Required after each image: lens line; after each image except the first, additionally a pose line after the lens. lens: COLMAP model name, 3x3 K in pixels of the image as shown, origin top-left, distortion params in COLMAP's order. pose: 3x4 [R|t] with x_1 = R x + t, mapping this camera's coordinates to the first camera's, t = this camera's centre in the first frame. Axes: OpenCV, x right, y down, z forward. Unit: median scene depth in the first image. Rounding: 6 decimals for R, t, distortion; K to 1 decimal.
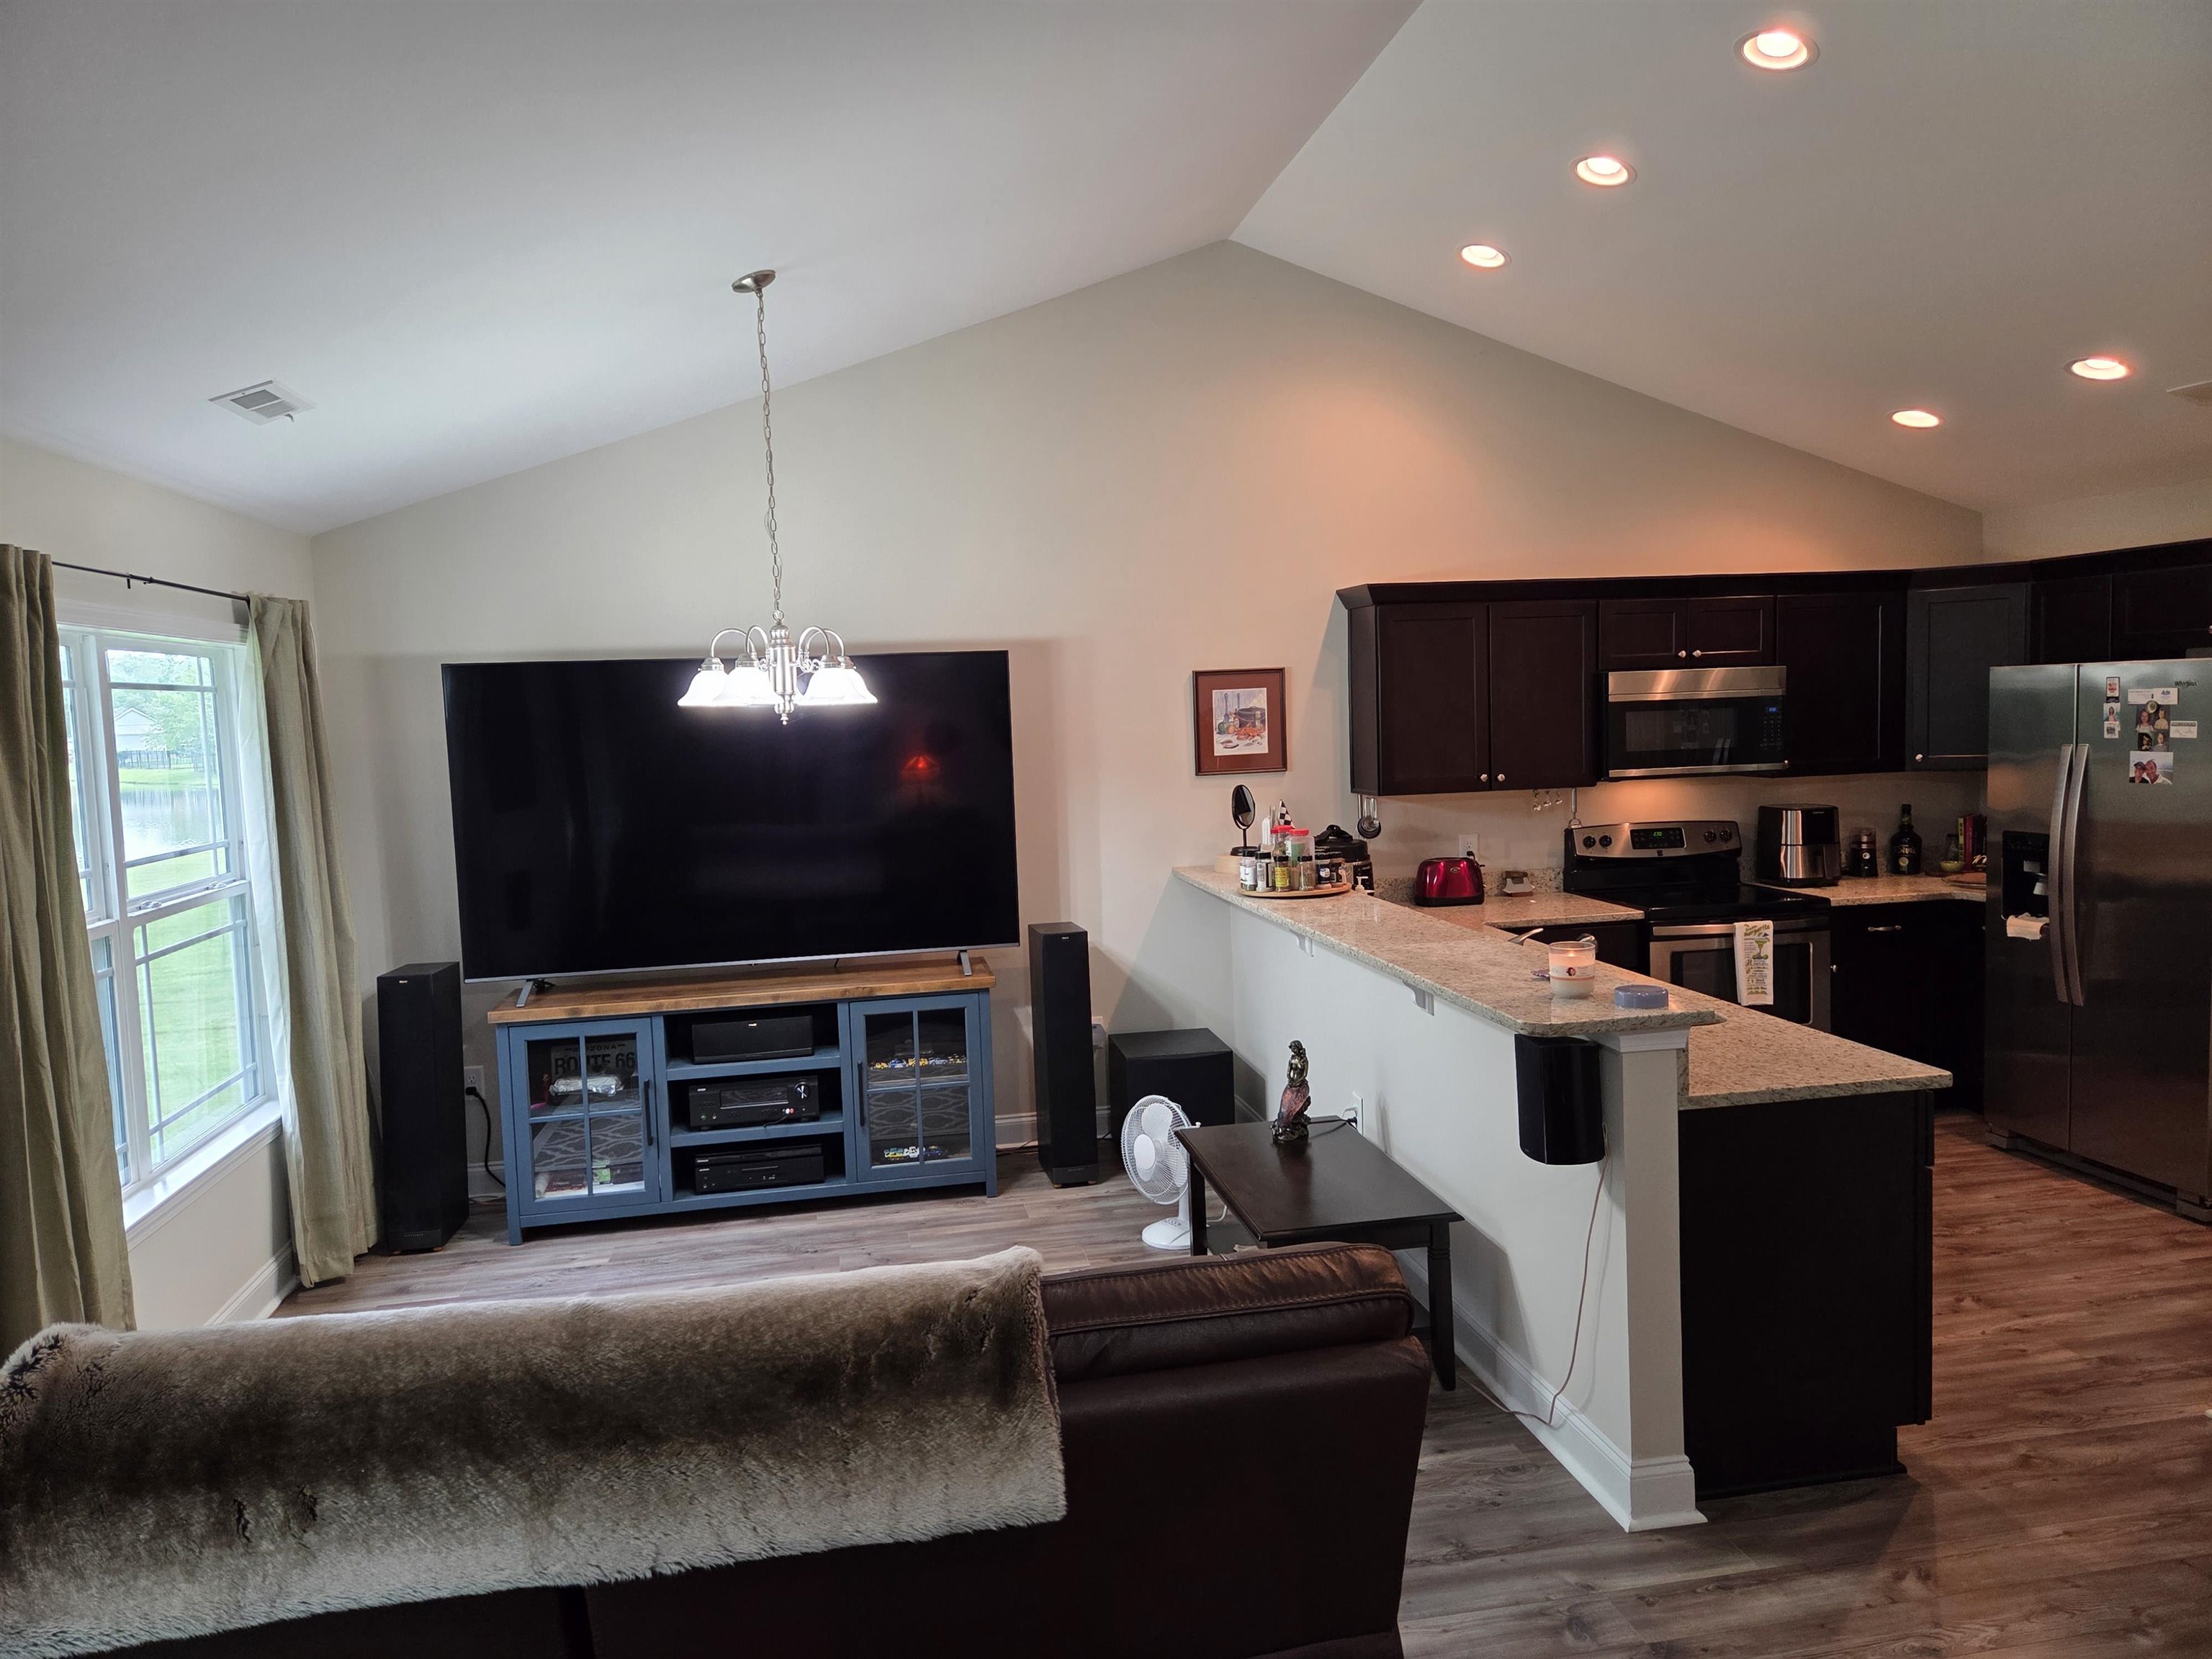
lens RADIAL K [[1475.1, 0, 1099.5], [0, 1475.1, 819.1], [0, 0, 1]] dist [0.073349, -0.058928]
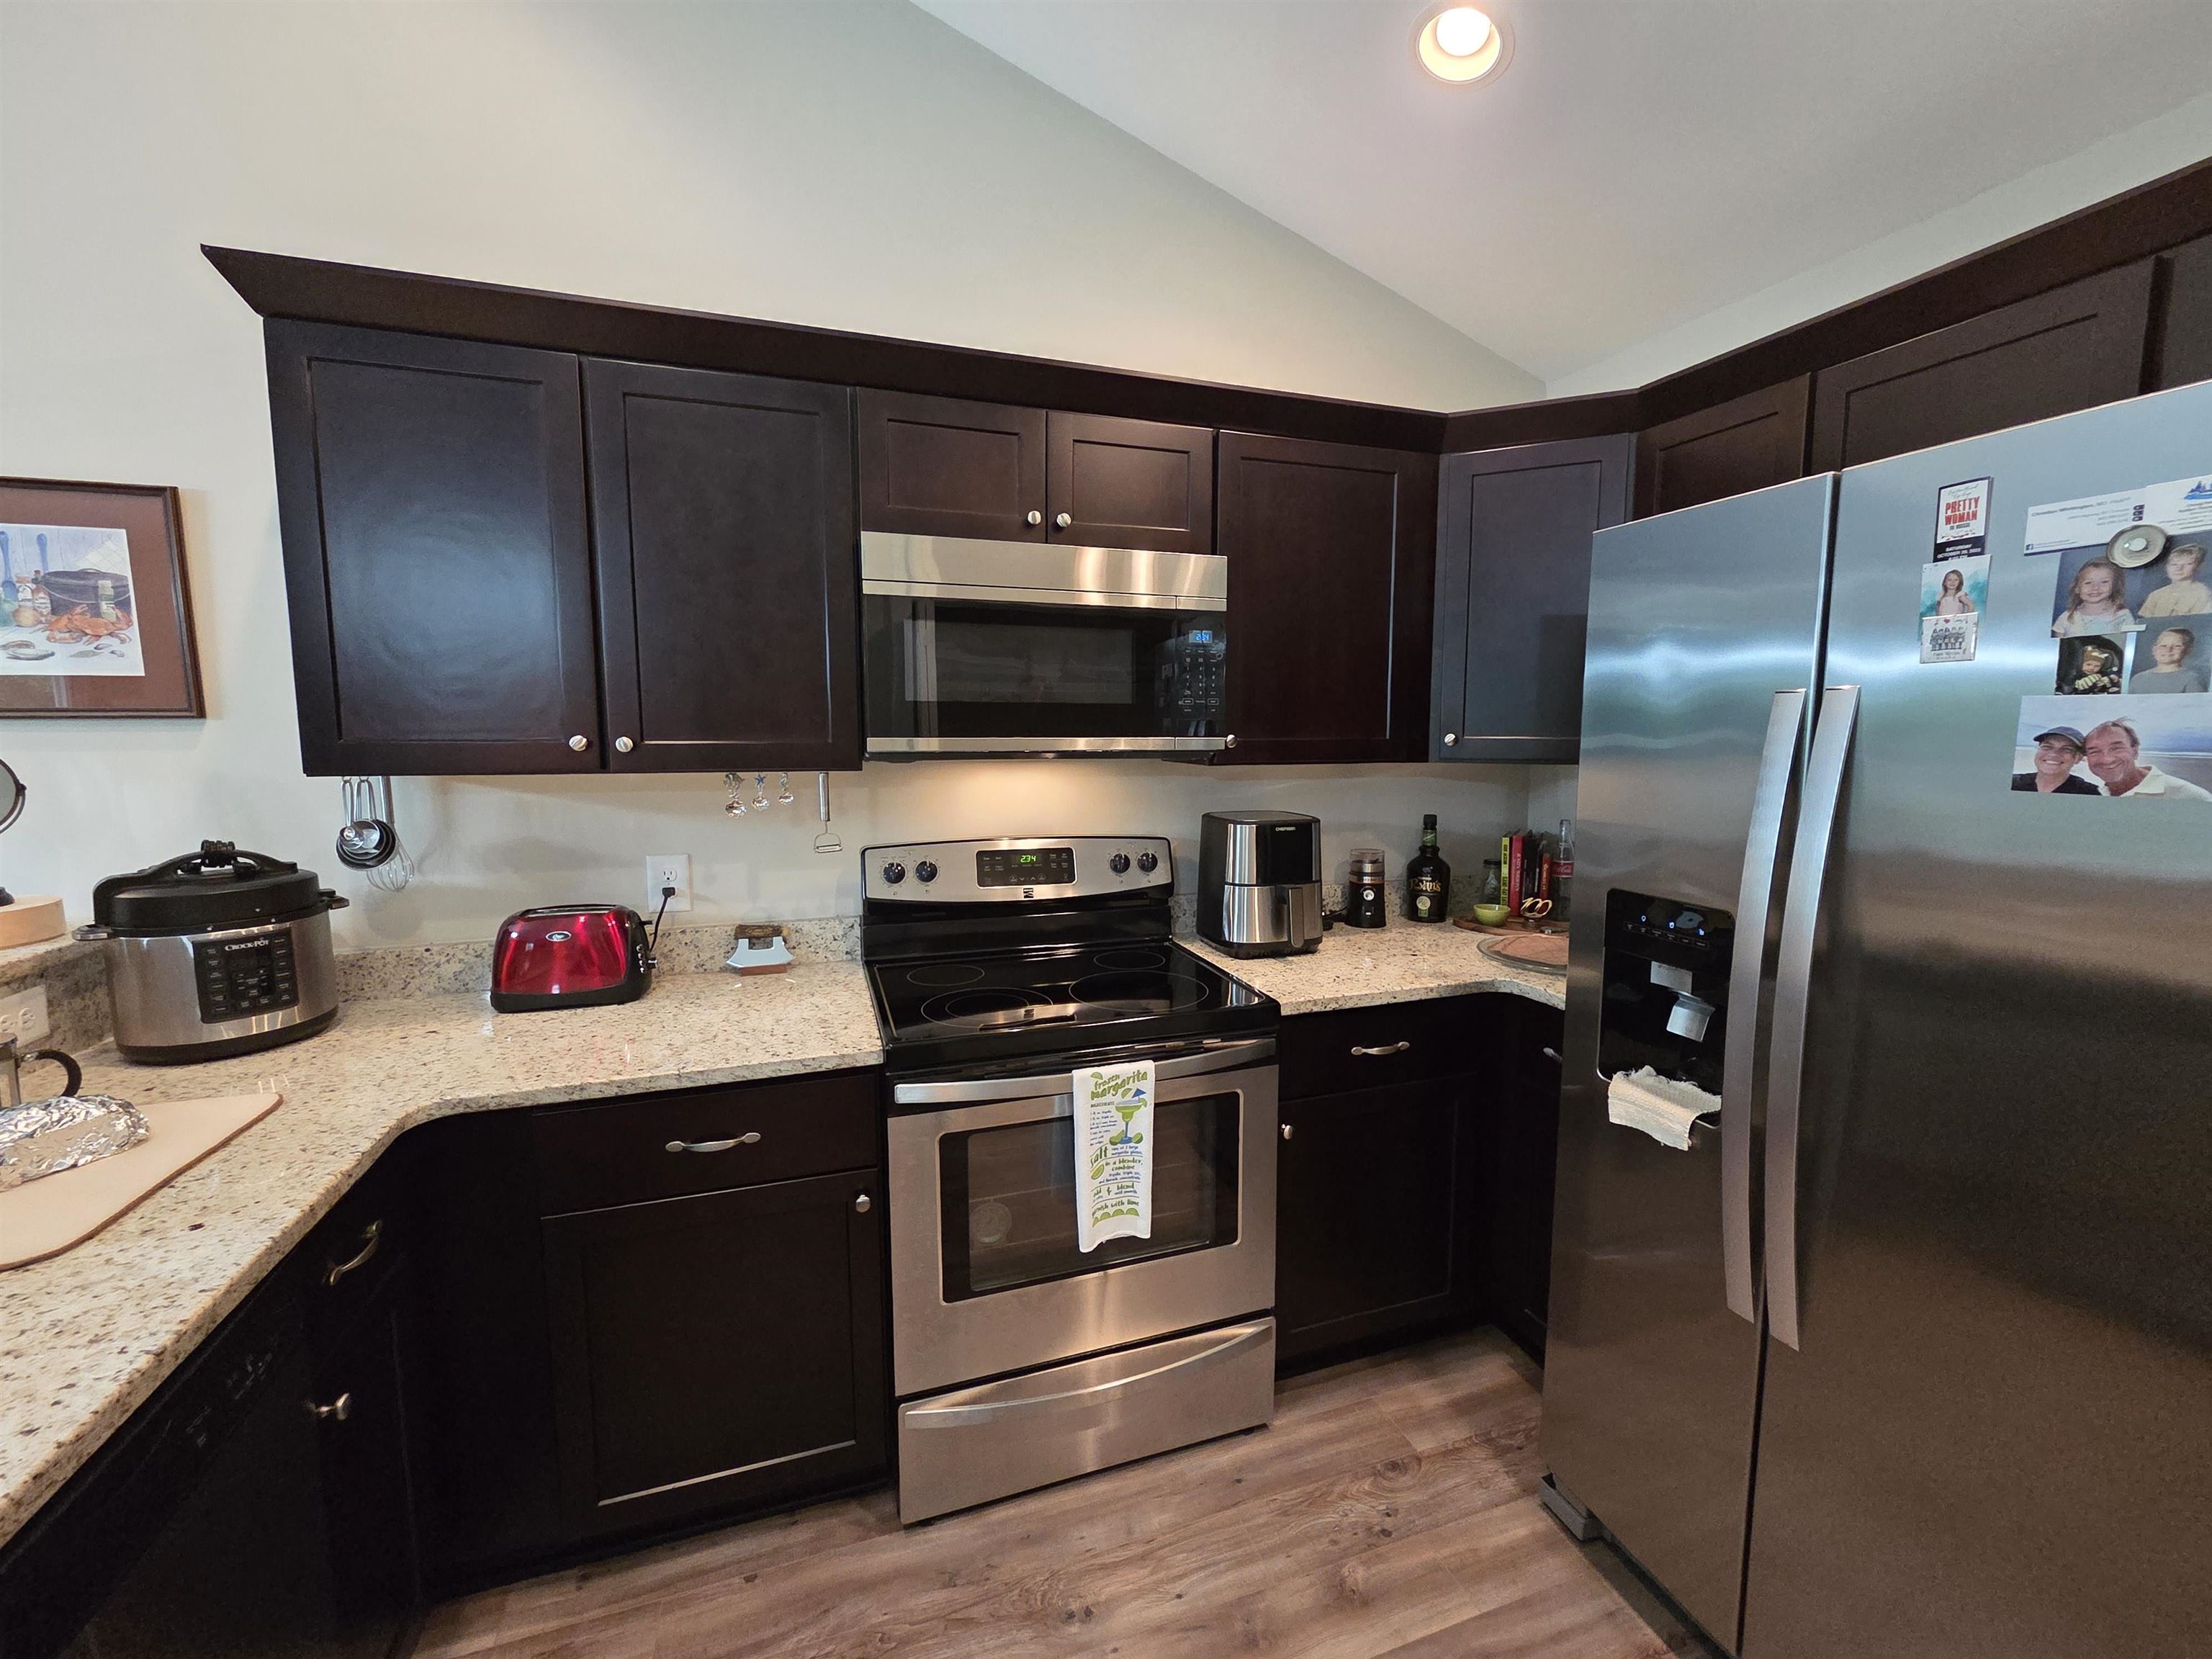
lens RADIAL K [[912.1, 0, 1123.7], [0, 912.1, 820.1], [0, 0, 1]] dist [0.002134, -0.000735]
pose [[0.988199, 0.021360, 0.151677, 0.430171], [-0.024949, 0.999451, 0.021802, -0.016074], [-0.151128, -0.025329, 0.988190, 0.780145]]
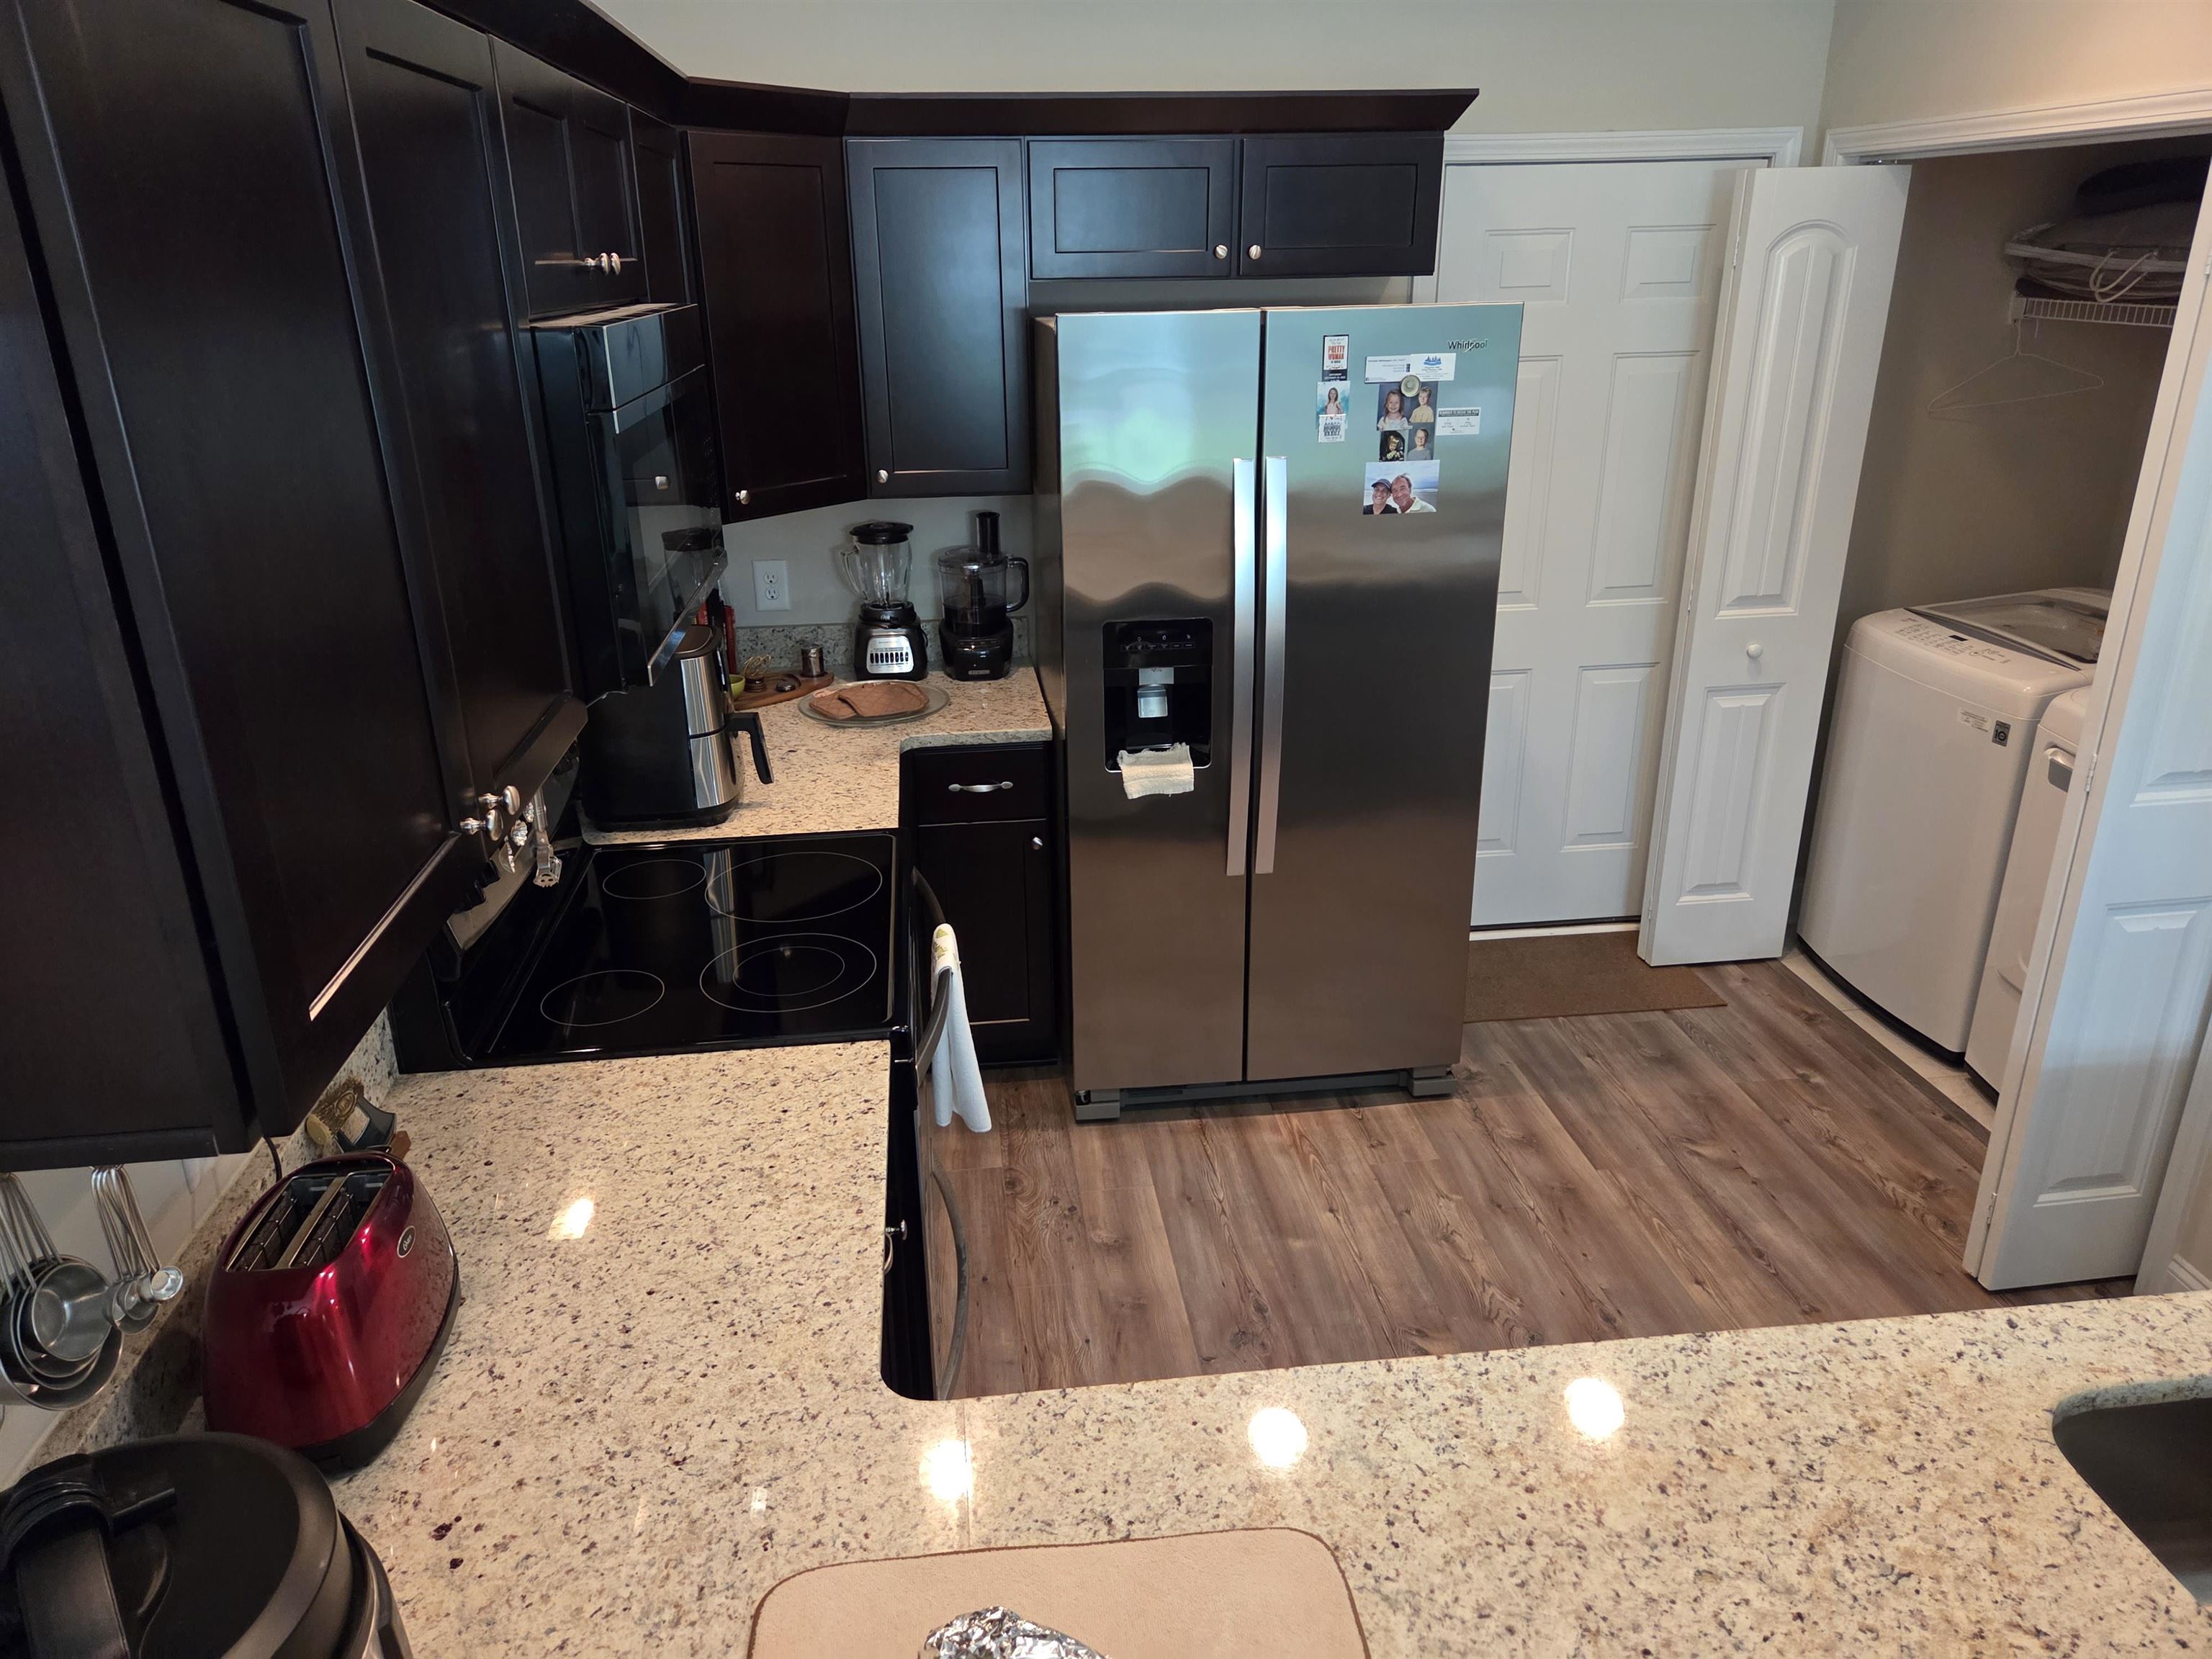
lens RADIAL K [[1475.1, 0, 1105.3], [0, 1475.1, 798.2], [0, 0, 1]] dist [0.073349, -0.058928]
pose [[0.069512, -0.314144, 0.946827, 0.060544], [0.086787, 0.947429, 0.307972, -0.104011], [-0.993799, 0.060764, 0.093121, 0.994296]]
